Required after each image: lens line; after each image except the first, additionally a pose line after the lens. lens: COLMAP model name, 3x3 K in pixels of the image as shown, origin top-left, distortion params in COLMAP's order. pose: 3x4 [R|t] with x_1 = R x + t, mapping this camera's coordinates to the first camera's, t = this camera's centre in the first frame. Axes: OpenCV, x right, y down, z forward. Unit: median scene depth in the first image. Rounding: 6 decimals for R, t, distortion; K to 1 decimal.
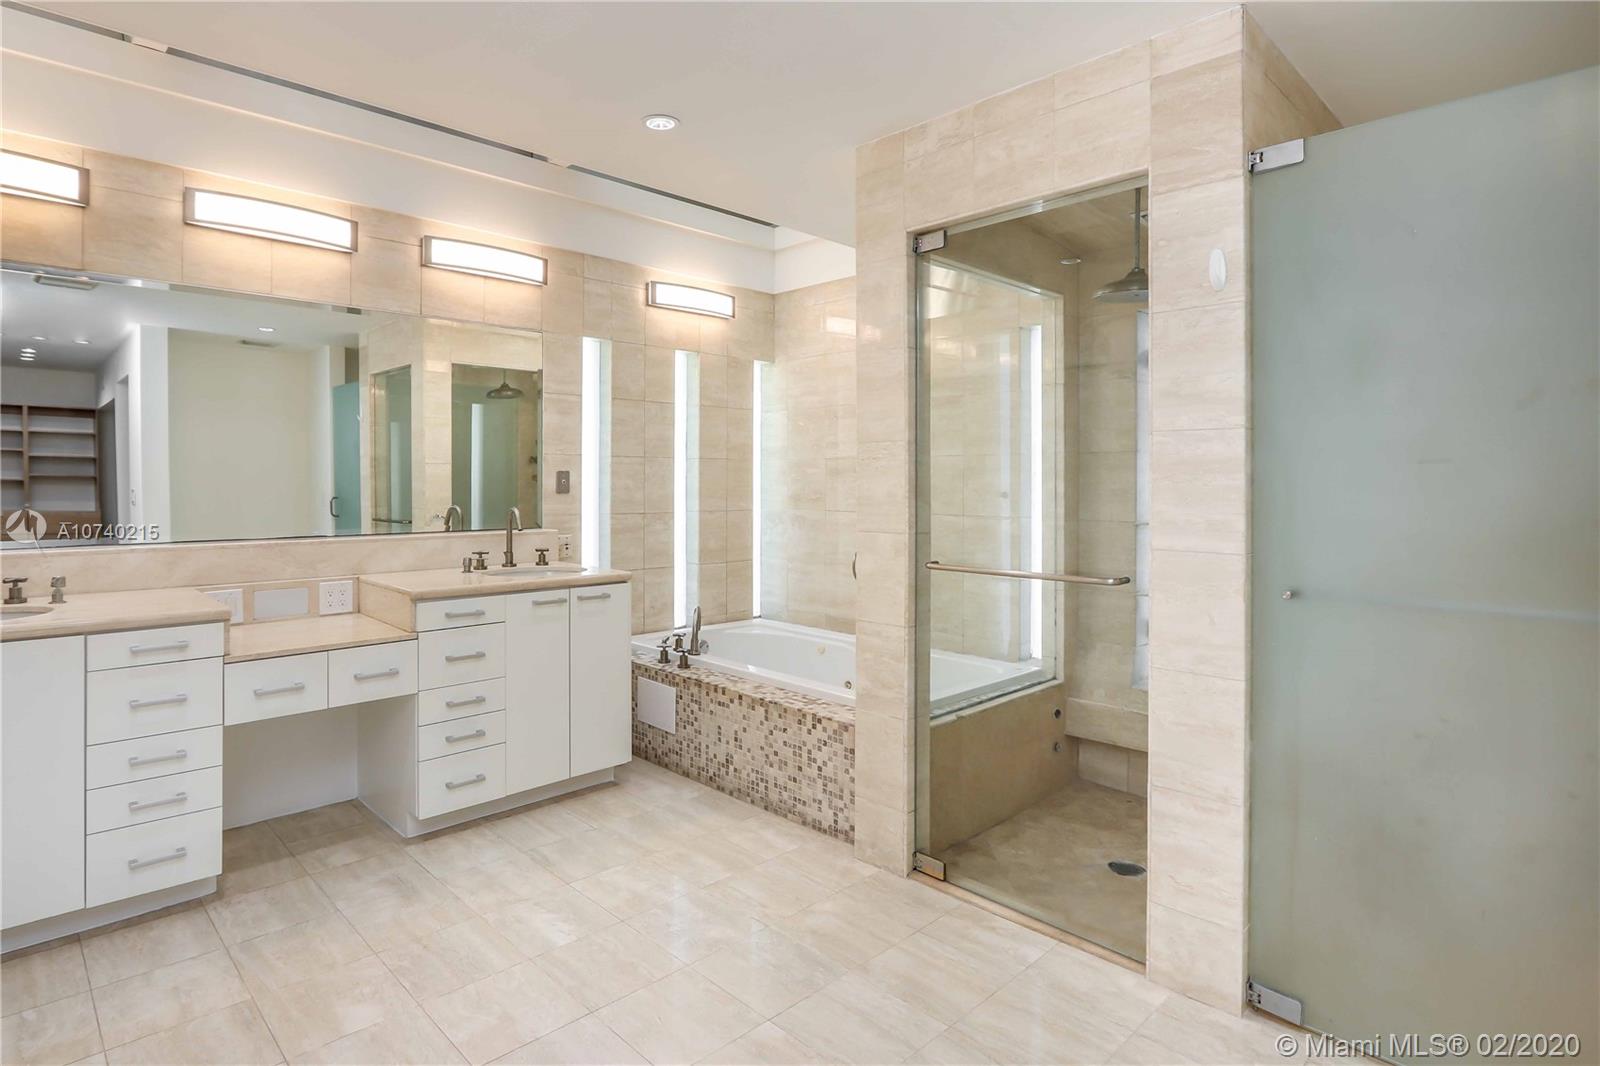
lens RADIAL K [[849.0, 0, 749.0], [0, 849.0, 472.4], [0, 0, 1]] dist [-0.000386, 0.000136]
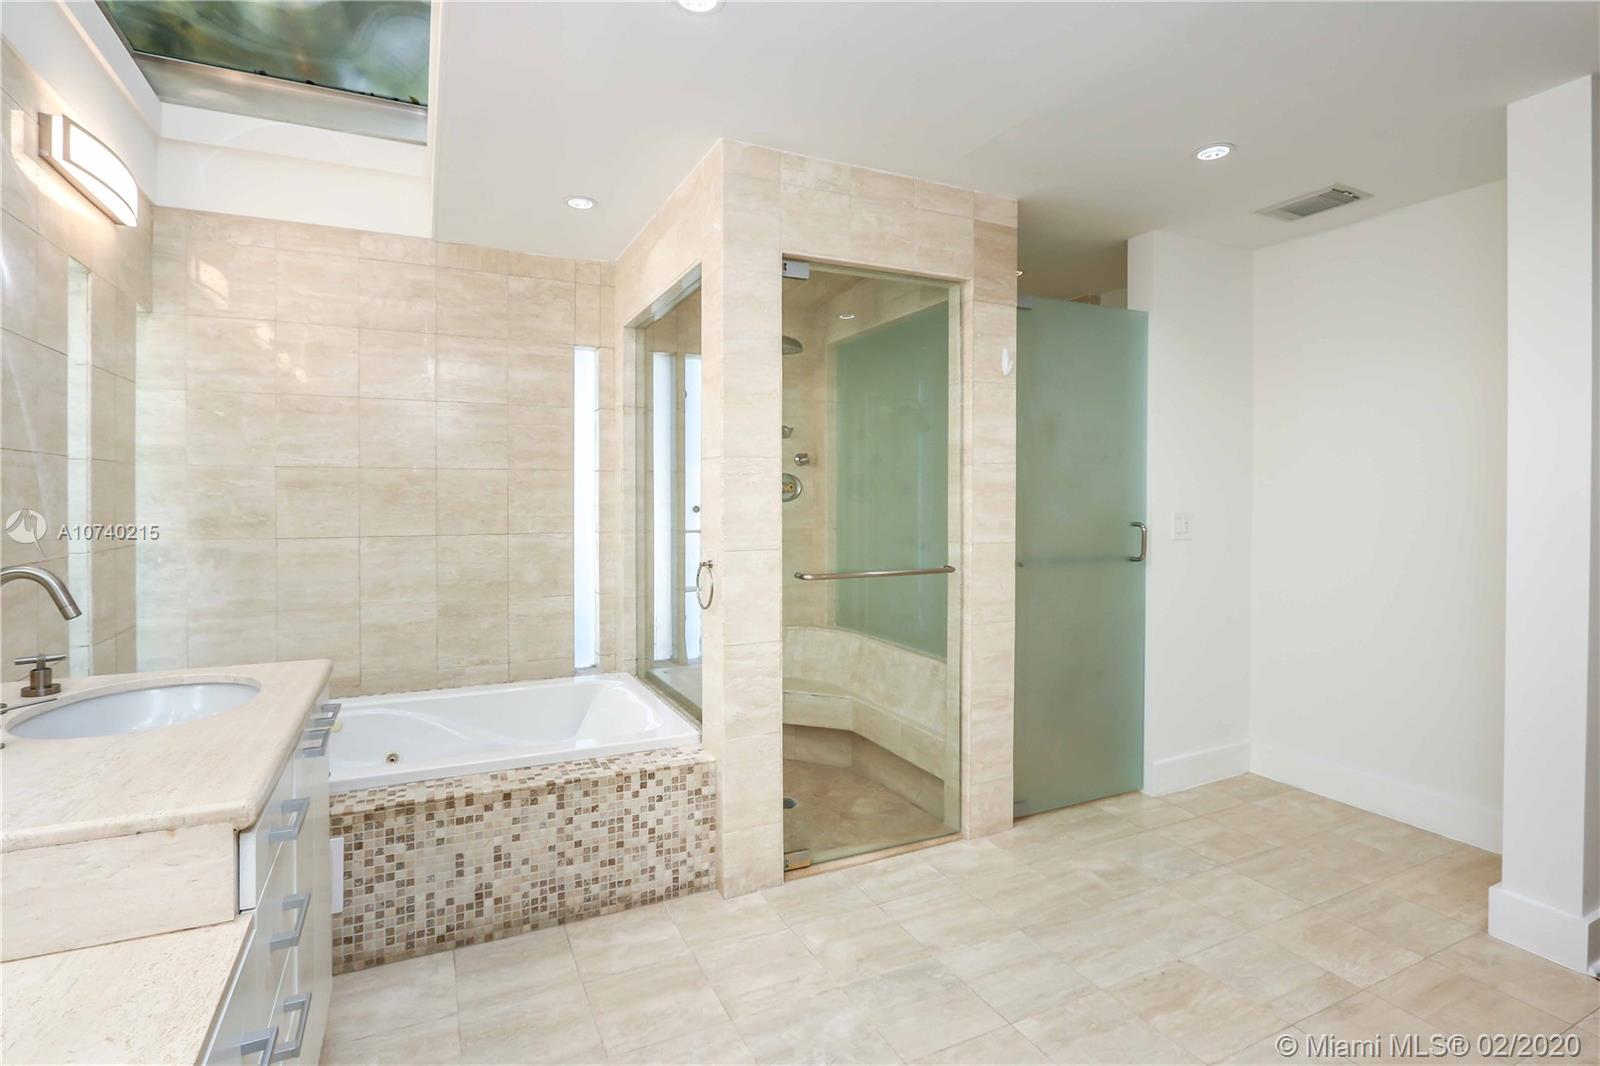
lens RADIAL K [[749.2, 0, 767.4], [0, 749.2, 496.9], [0, 0, 1]] dist [-0.003592, -0.000912]
pose [[0.320404, -0.002754, 0.947277, -0.577781], [-0.008065, 0.999952, 0.005635, 0.004059], [-0.947247, -0.009446, 0.320366, 0.624473]]
